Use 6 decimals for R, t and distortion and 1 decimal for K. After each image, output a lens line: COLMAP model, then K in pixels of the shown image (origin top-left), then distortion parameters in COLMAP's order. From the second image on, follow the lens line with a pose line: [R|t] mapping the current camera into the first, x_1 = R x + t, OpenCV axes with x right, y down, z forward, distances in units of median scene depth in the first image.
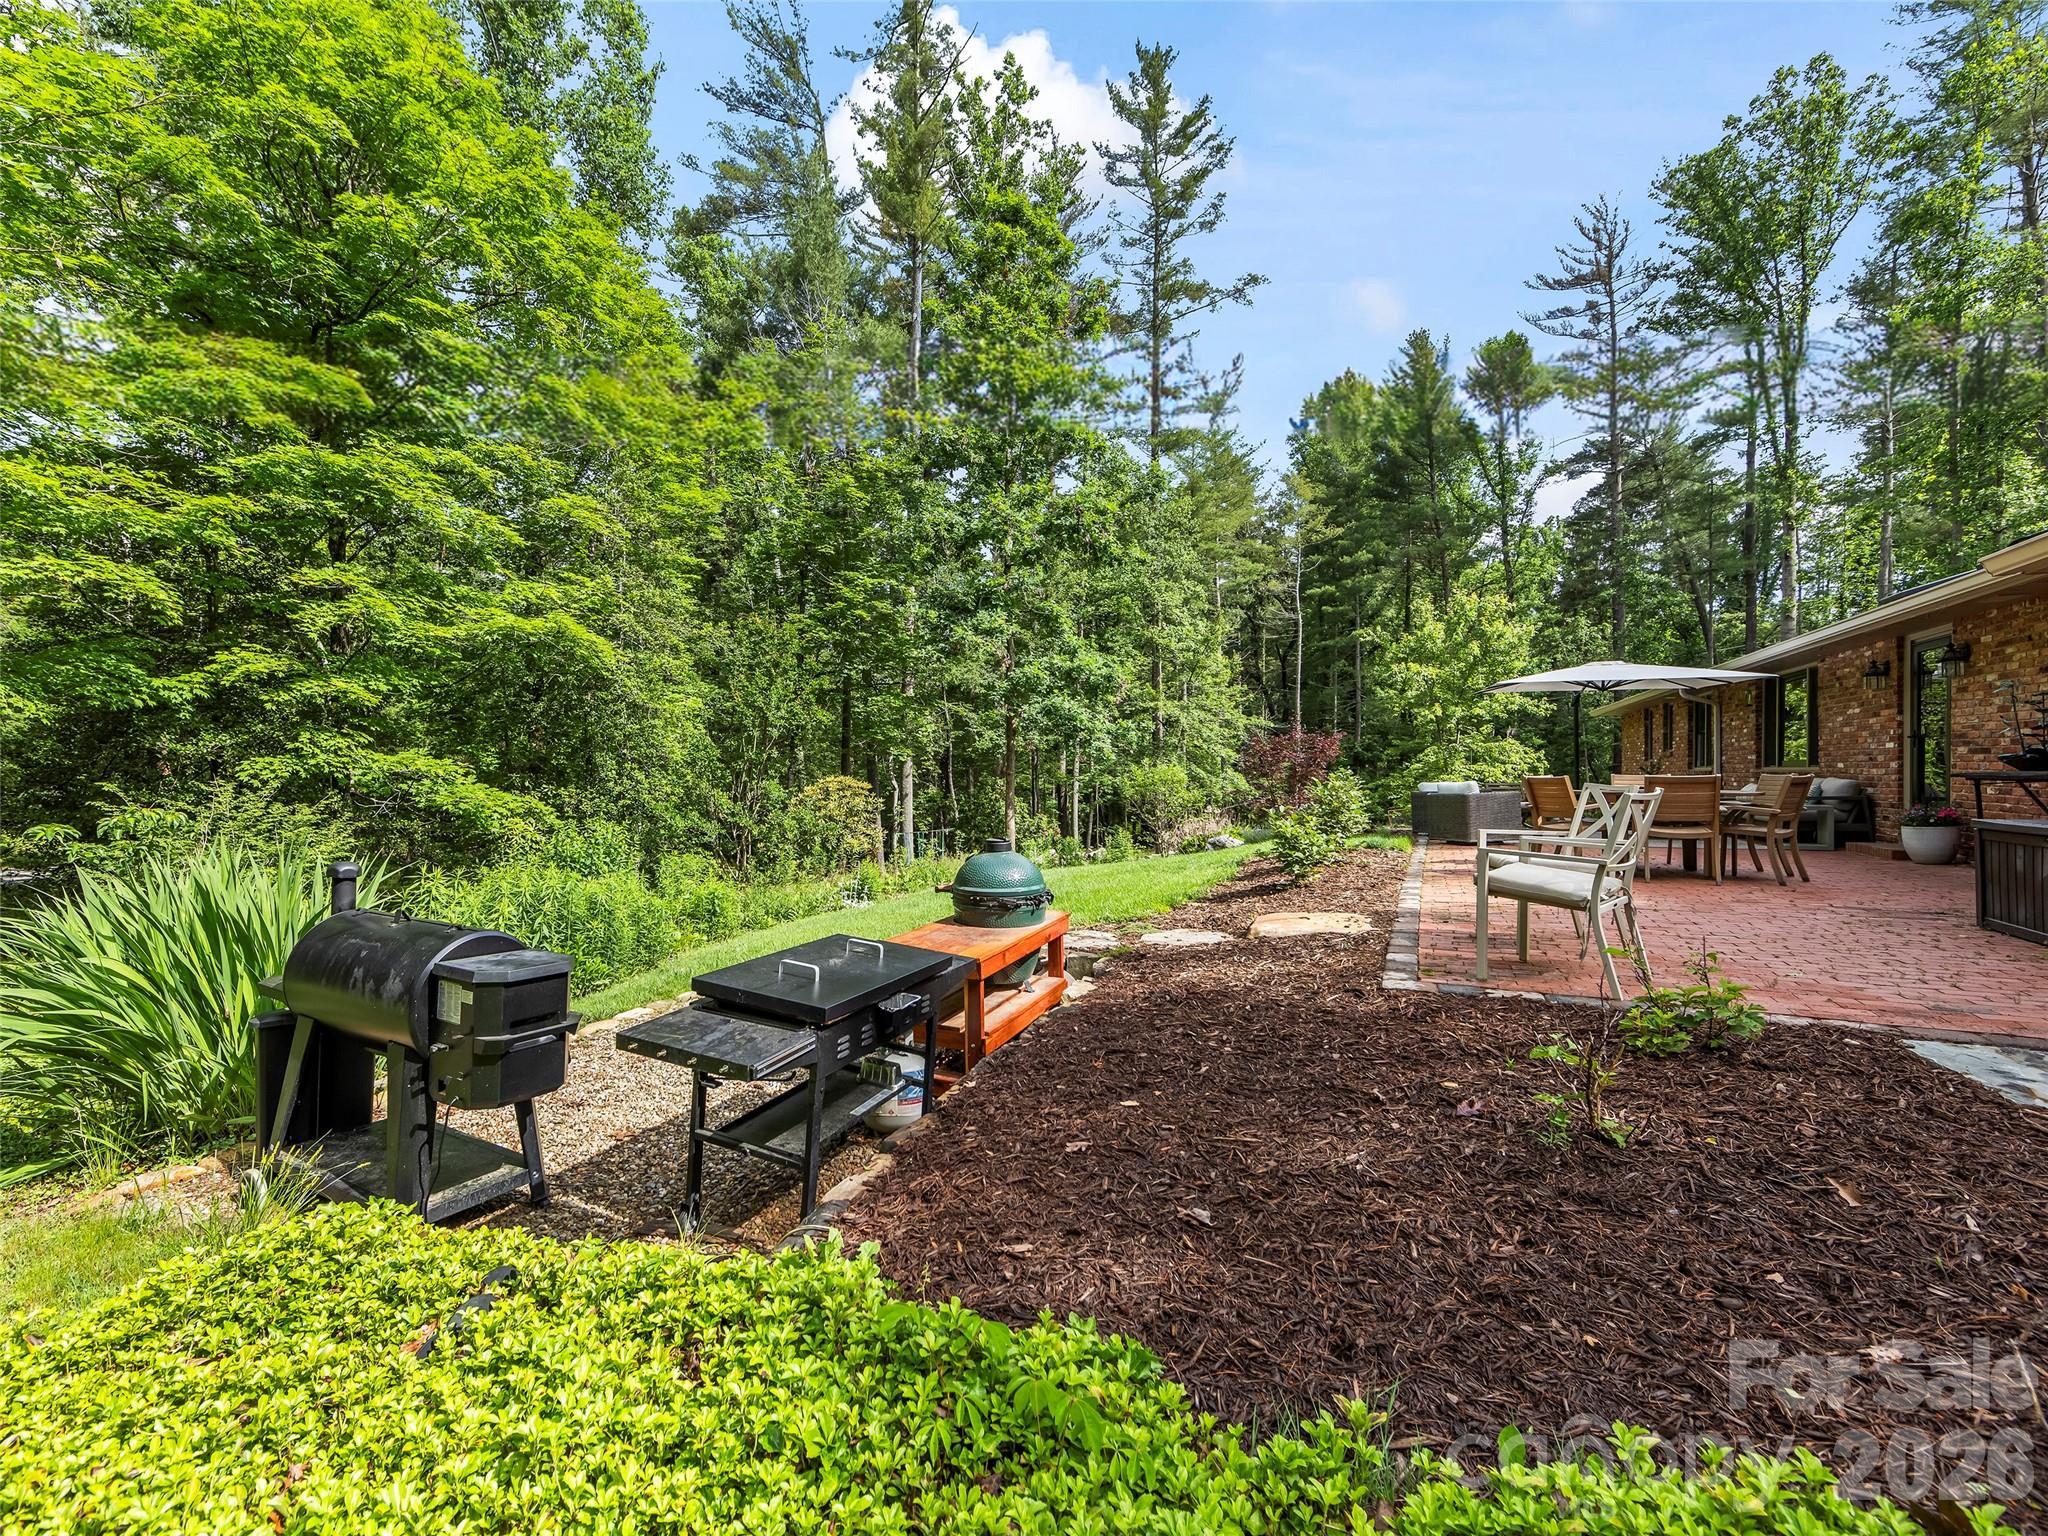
lens RADIAL K [[852.7, 0, 989.1], [0, 852.7, 778.5], [0, 0, 1]] dist [0.001489, 0.000186]
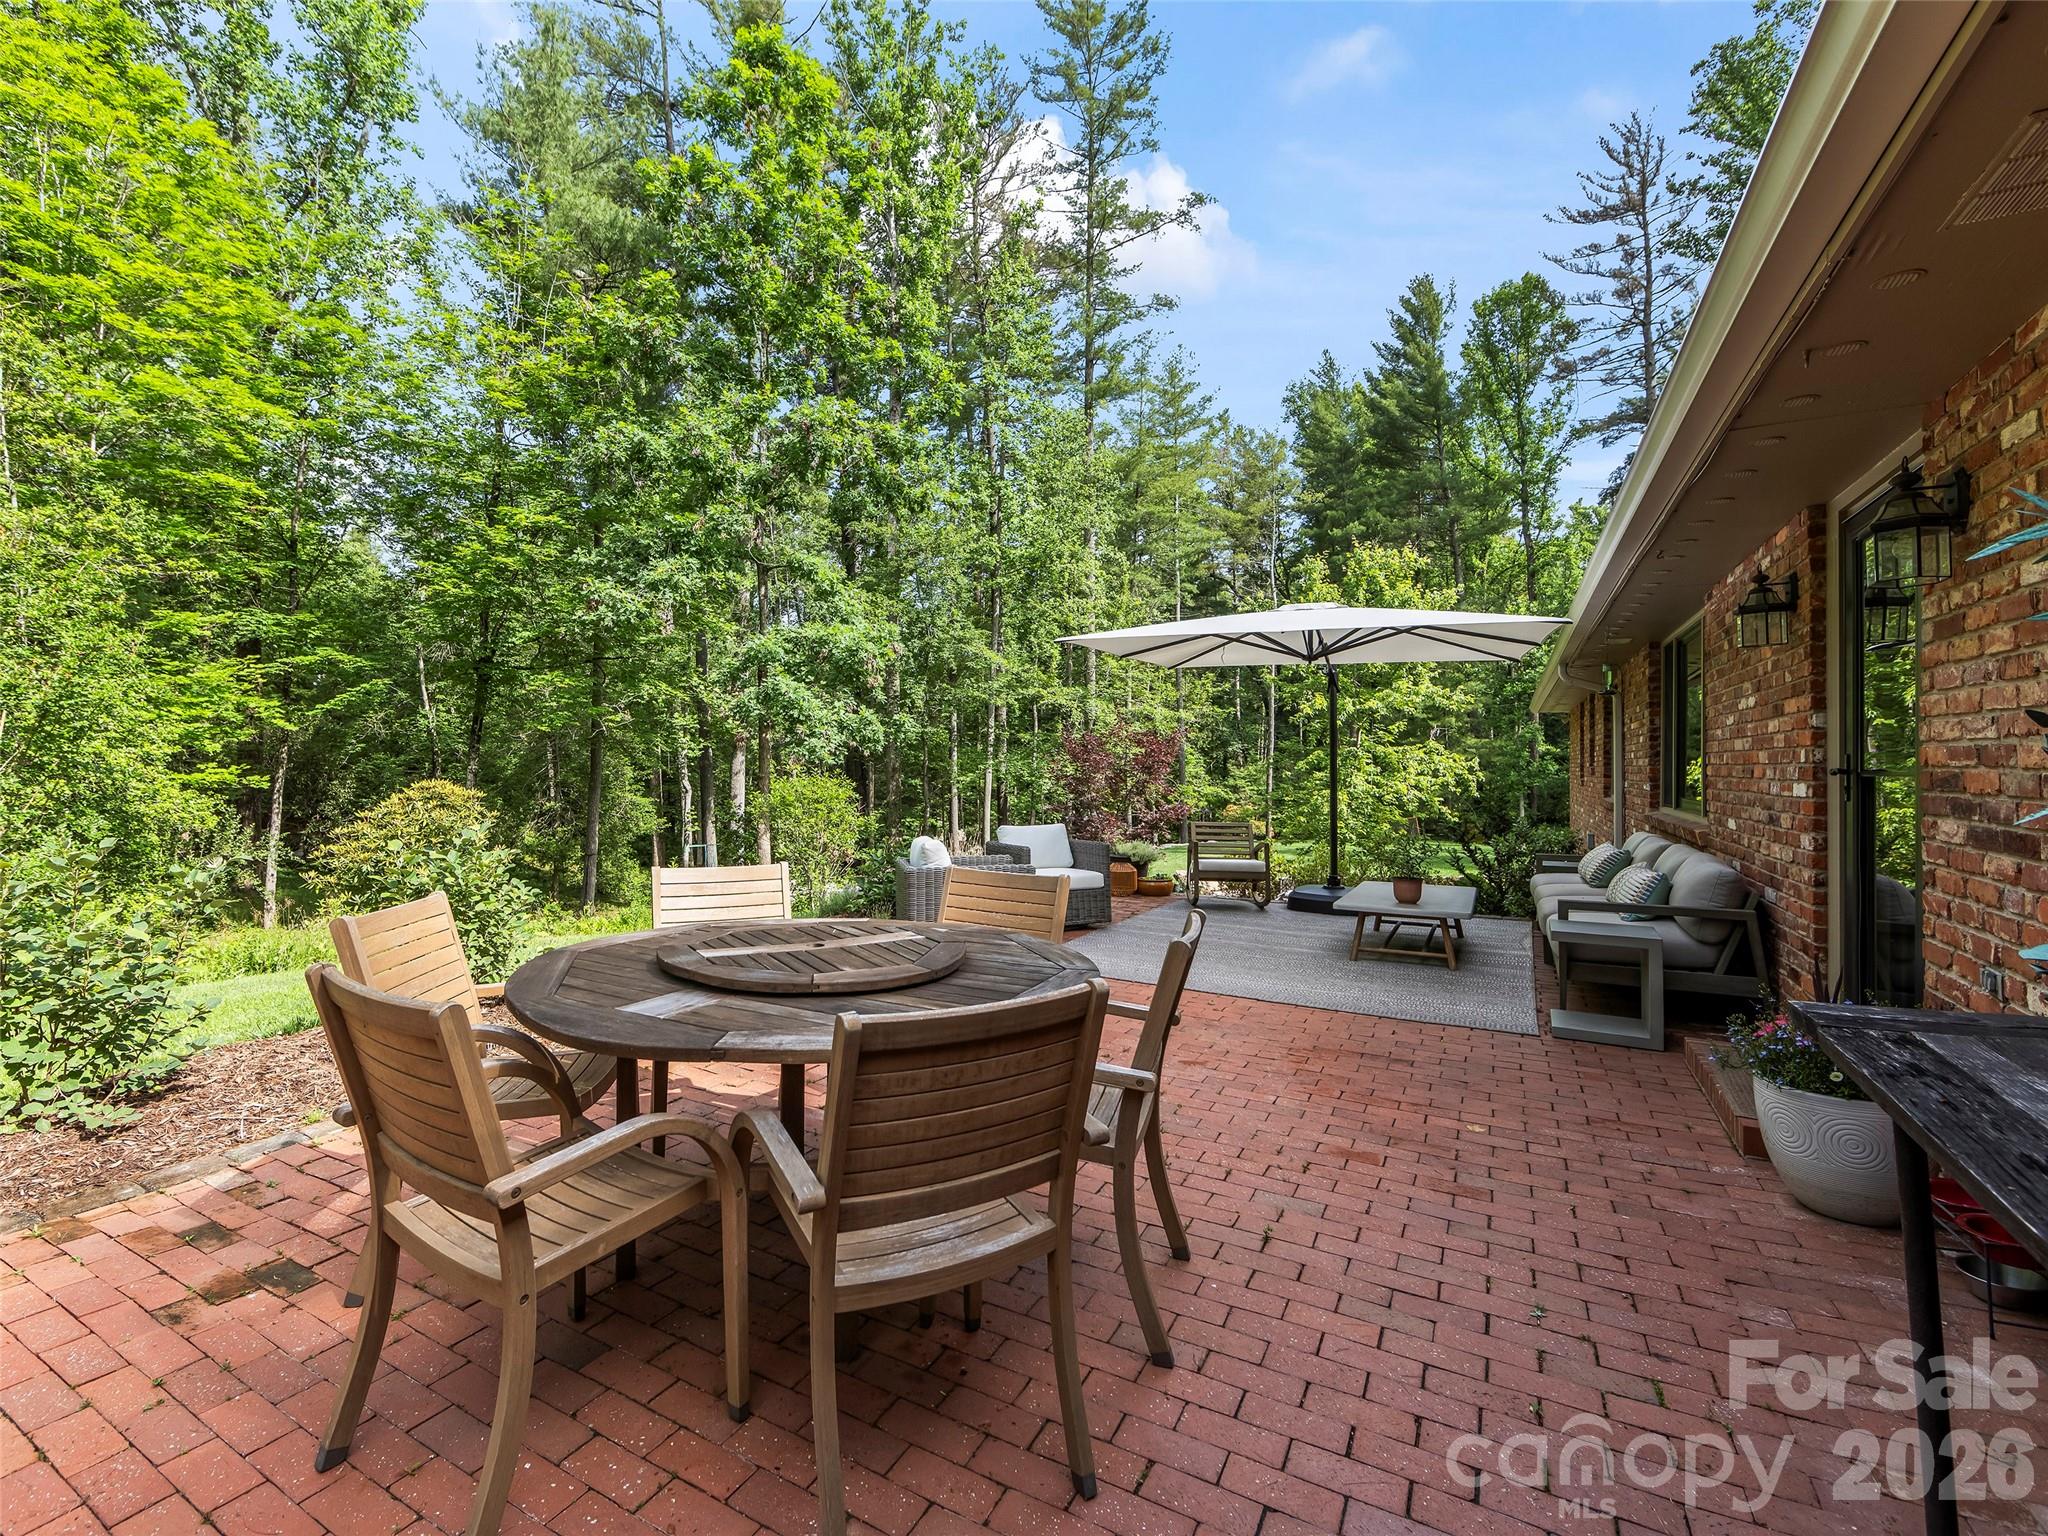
lens RADIAL K [[896.1, 0, 958.9], [0, 896.1, 754.2], [0, 0, 1]] dist [0.000917, 0.000376]
pose [[0.998753, 0.012904, -0.048229, 0.086410], [-0.013873, 0.999707, -0.019817, -0.005231], [0.047959, 0.020461, 0.998640, 0.071667]]
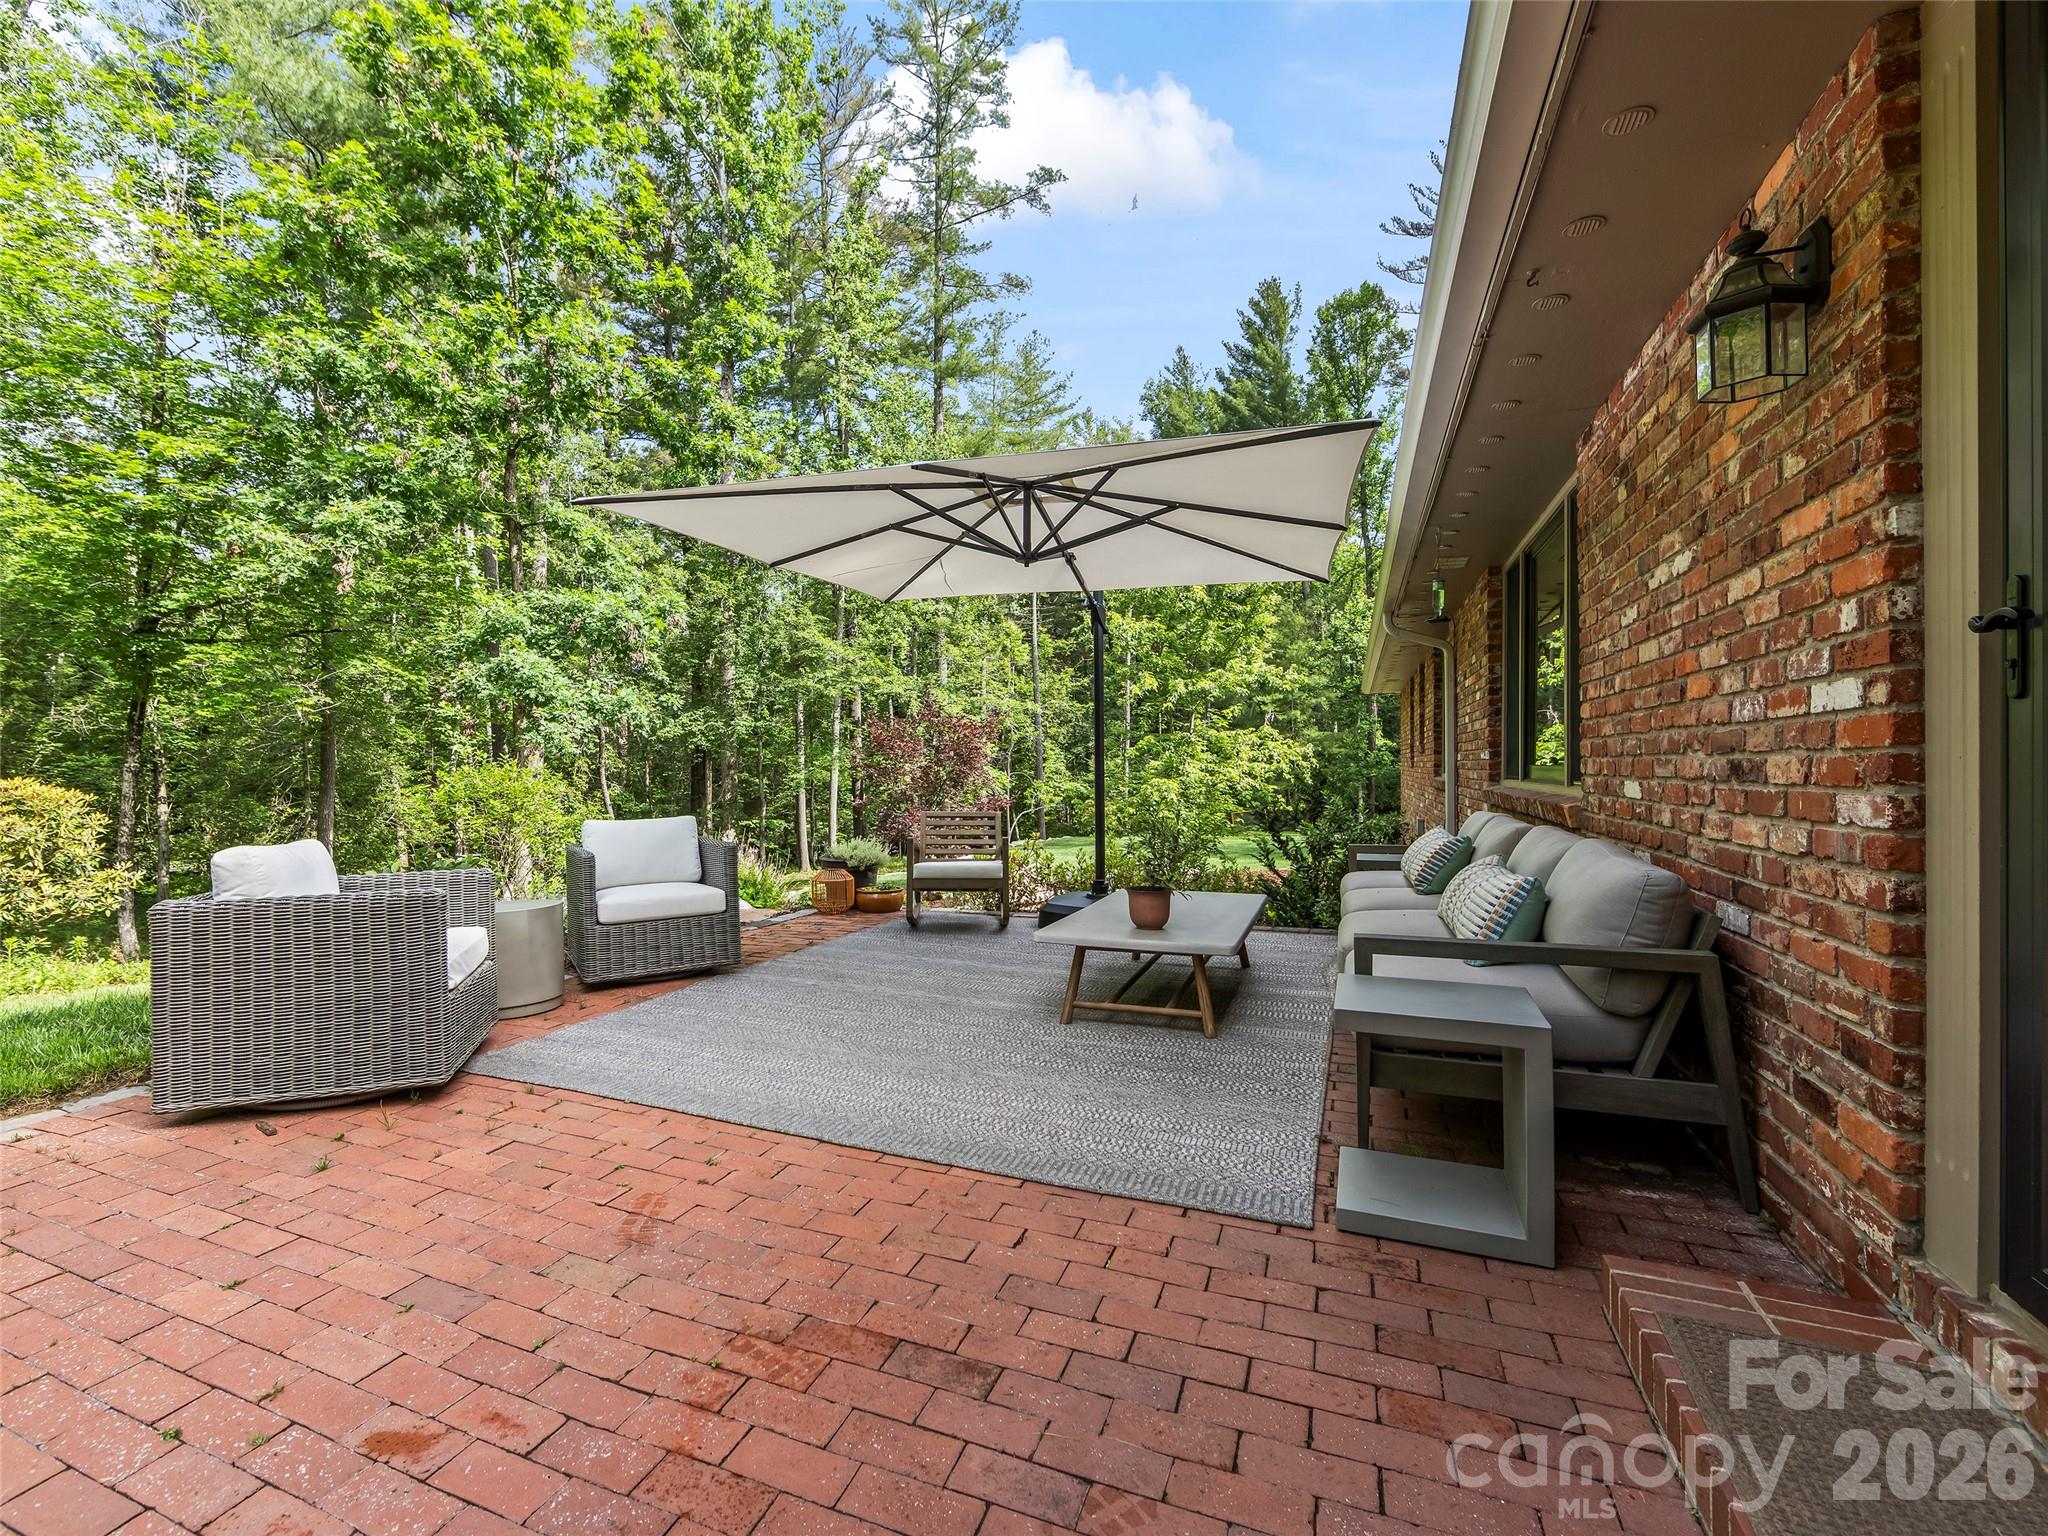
lens RADIAL K [[894.1, 0, 952.6], [0, 894.1, 768.6], [0, 0, 1]] dist [0.000570, 0.000237]
pose [[0.996665, 0.001933, 0.081580, 0.107282], [-0.001554, 0.999988, -0.004709, -0.002855], [-0.081588, 0.004566, 0.996656, 0.103917]]
